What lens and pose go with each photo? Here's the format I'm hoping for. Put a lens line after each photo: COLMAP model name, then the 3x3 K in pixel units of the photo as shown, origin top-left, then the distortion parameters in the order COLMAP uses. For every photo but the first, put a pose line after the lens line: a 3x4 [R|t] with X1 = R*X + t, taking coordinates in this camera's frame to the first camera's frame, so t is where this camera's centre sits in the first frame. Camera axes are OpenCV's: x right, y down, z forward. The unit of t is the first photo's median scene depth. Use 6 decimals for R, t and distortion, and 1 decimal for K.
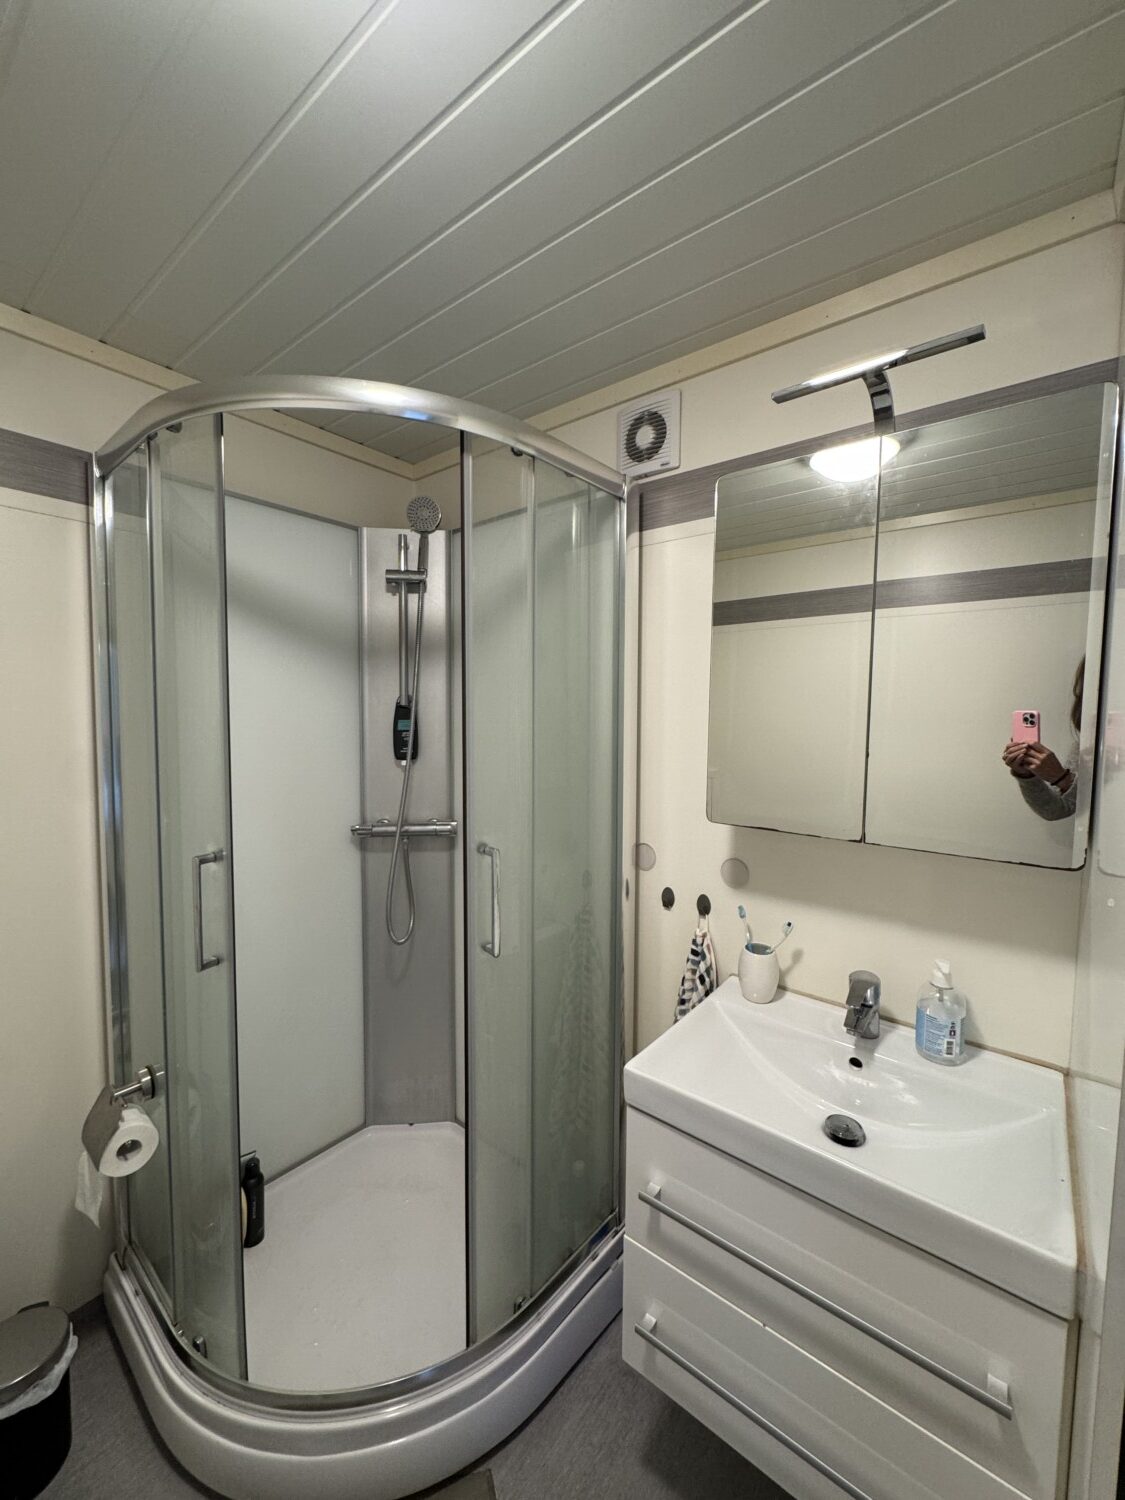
lens RADIAL K [[596.6, 0, 569.1], [0, 596.6, 751.2], [0, 0, 1]] dist [0.000976, -0.000107]
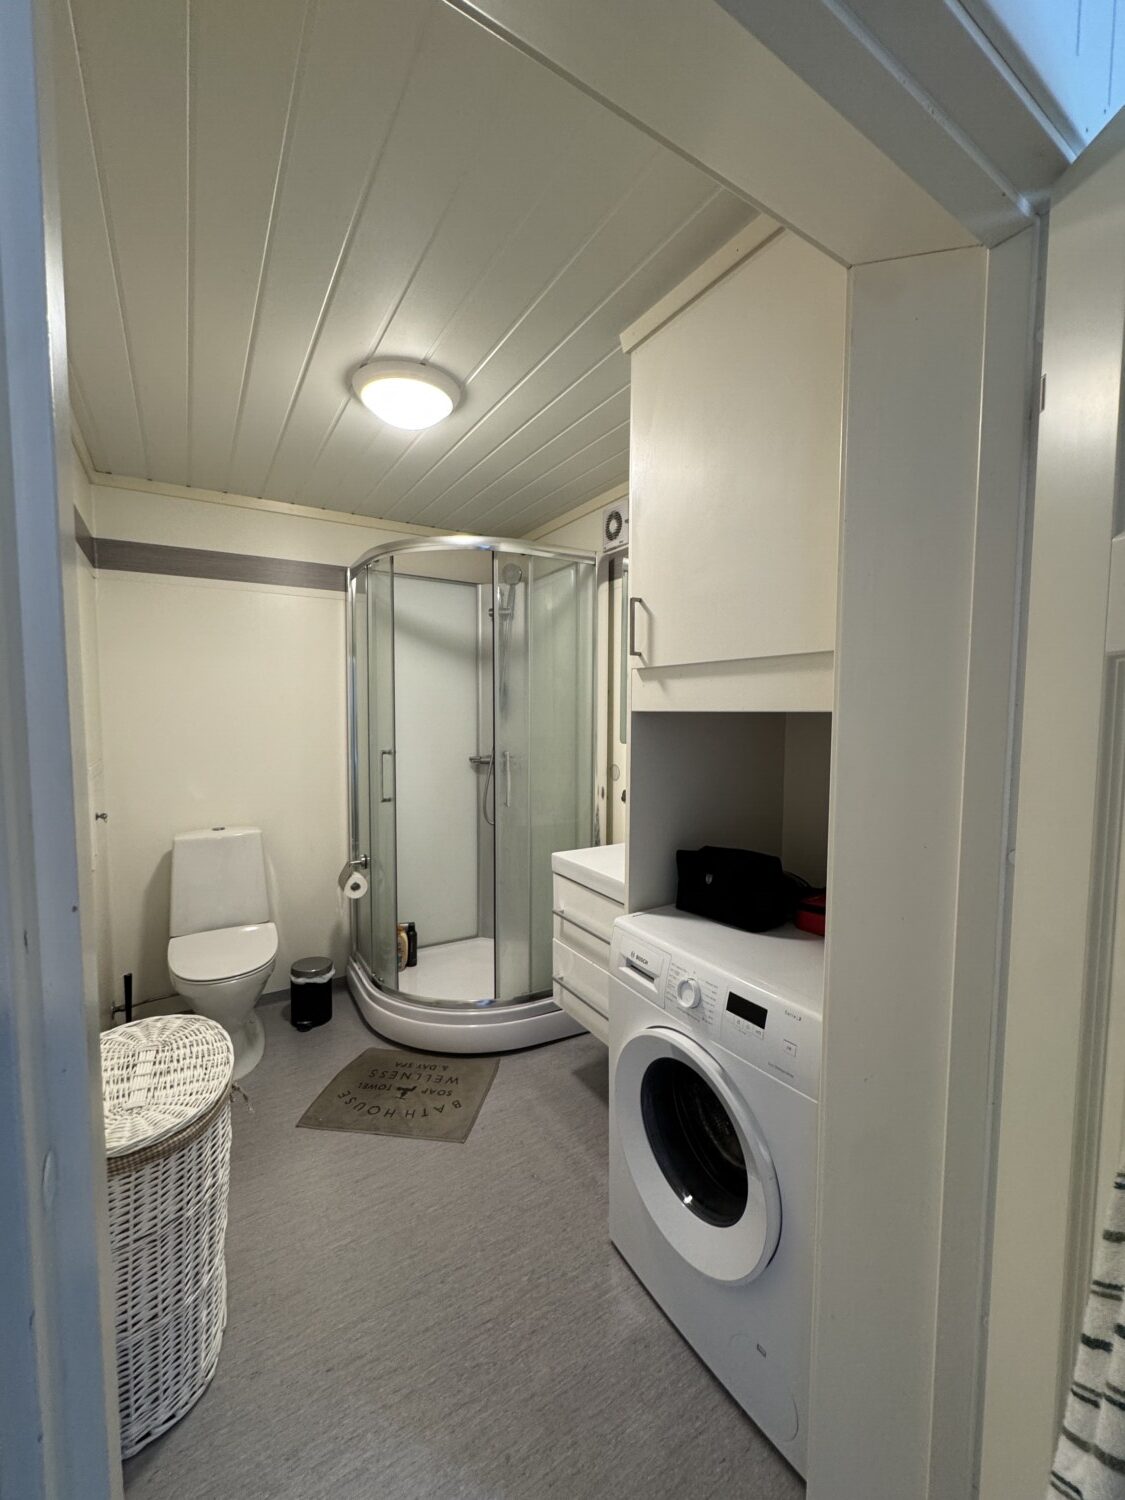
lens RADIAL K [[596.6, 0, 569.1], [0, 596.6, 751.2], [0, 0, 1]] dist [0.000976, -0.000107]
pose [[0.943369, 0.017252, -0.331295, 0.611488], [-0.016922, 0.999849, 0.003880, 0.121563], [0.331312, 0.001946, 0.943519, -0.687411]]
